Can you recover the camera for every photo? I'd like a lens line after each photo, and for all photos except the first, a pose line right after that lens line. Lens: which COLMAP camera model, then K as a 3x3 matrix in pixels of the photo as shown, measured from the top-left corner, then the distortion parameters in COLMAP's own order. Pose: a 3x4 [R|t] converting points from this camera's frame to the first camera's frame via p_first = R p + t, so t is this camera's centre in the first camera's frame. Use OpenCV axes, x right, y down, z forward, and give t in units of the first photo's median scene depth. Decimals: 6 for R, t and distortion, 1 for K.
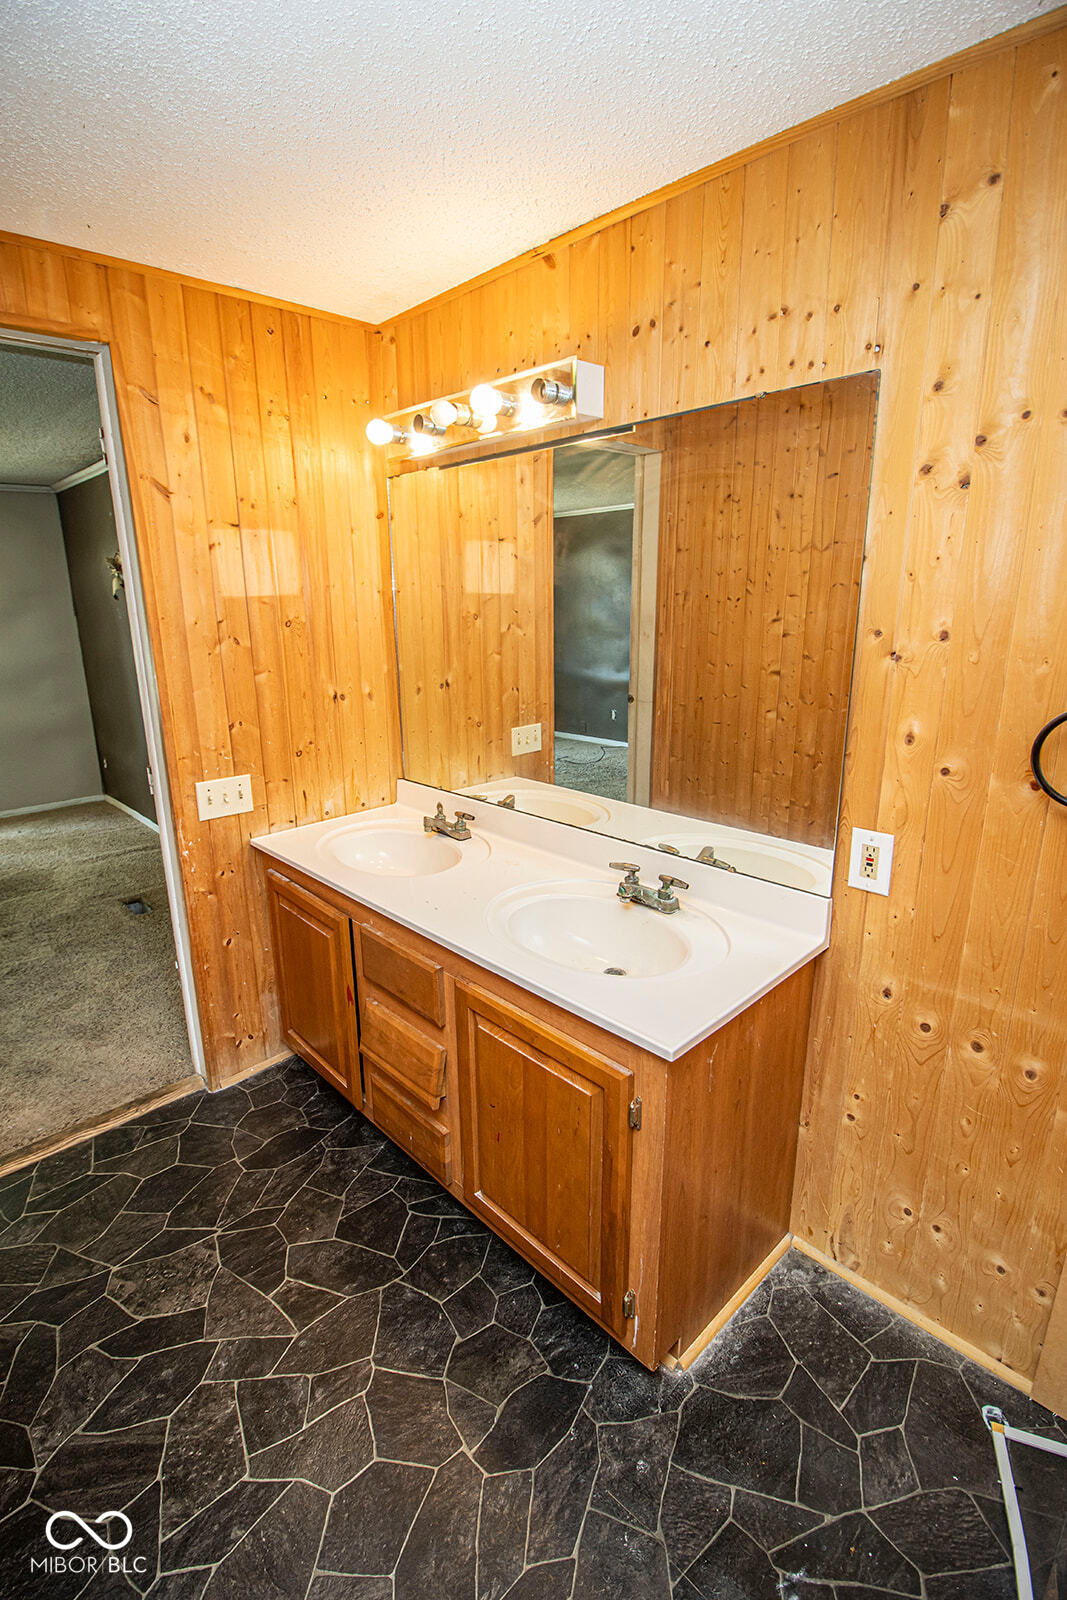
lens RADIAL K [[733.4, 0, 529.3], [0, 733.4, 799.6], [0, 0, 1]] dist [0.000411, -0.012897]
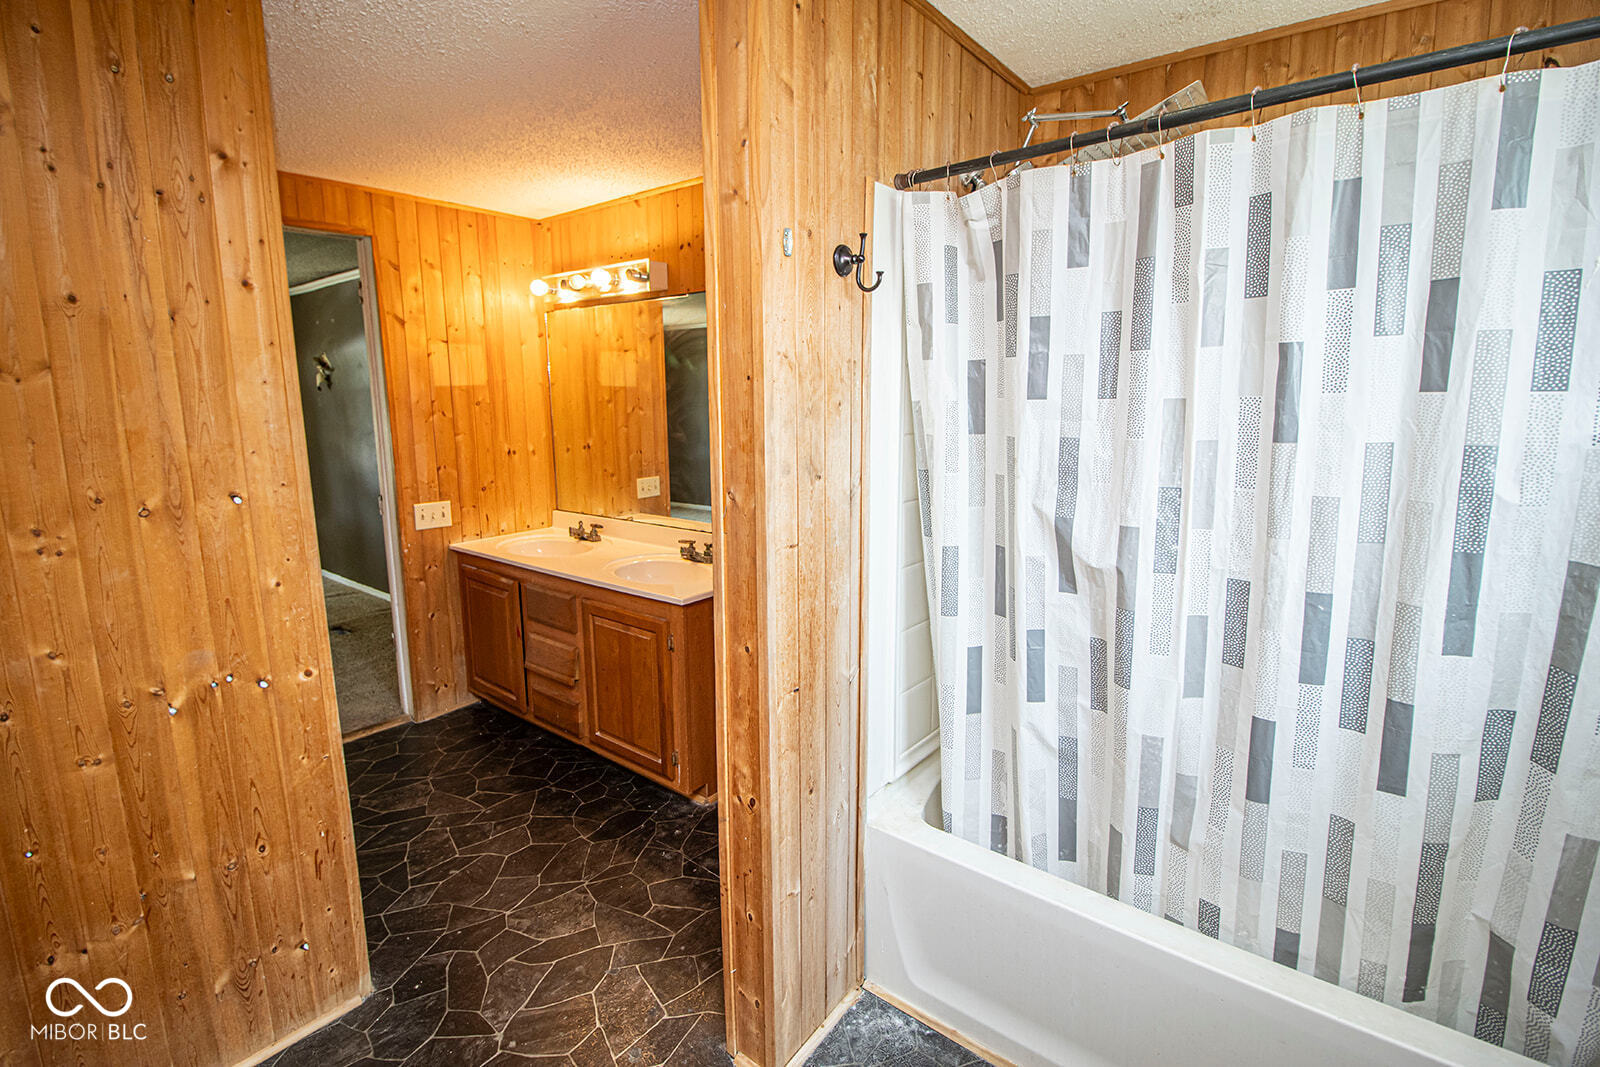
lens RADIAL K [[733.4, 0, 807.7], [0, 733.4, 526.1], [0, 0, 1]] dist [0.000411, -0.012897]
pose [[0.990247, -0.017518, 0.138221, 0.138457], [0.030475, 0.995275, -0.092190, 0.177858], [-0.135953, 0.095503, 0.986101, -0.582130]]
